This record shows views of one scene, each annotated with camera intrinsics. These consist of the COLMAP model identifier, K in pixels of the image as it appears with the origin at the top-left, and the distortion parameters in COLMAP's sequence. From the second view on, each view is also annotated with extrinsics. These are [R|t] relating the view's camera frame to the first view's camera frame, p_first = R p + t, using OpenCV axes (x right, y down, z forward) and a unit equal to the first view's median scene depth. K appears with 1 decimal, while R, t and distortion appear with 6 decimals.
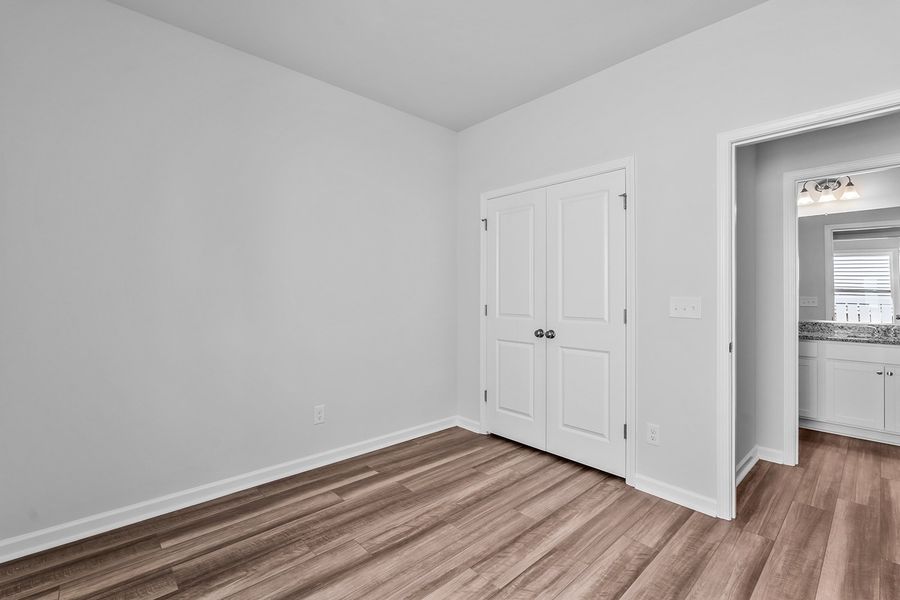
lens RADIAL K [[402.4, 0, 443.8], [0, 402.4, 301.7], [0, 0, 1]] dist [-0.001204, -0.000289]
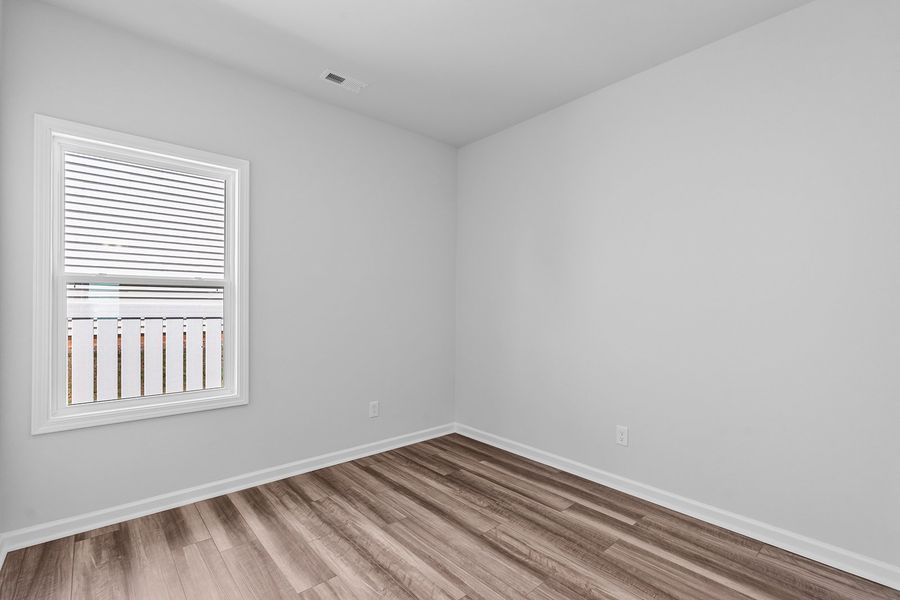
lens RADIAL K [[402.4, 0, 443.8], [0, 402.4, 301.7], [0, 0, 1]] dist [-0.001204, -0.000289]
pose [[-0.017028, -0.013598, -0.999763, 0.829573], [-0.027139, 0.999545, -0.013133, -0.006353], [0.999487, 0.026909, -0.017389, 0.774693]]
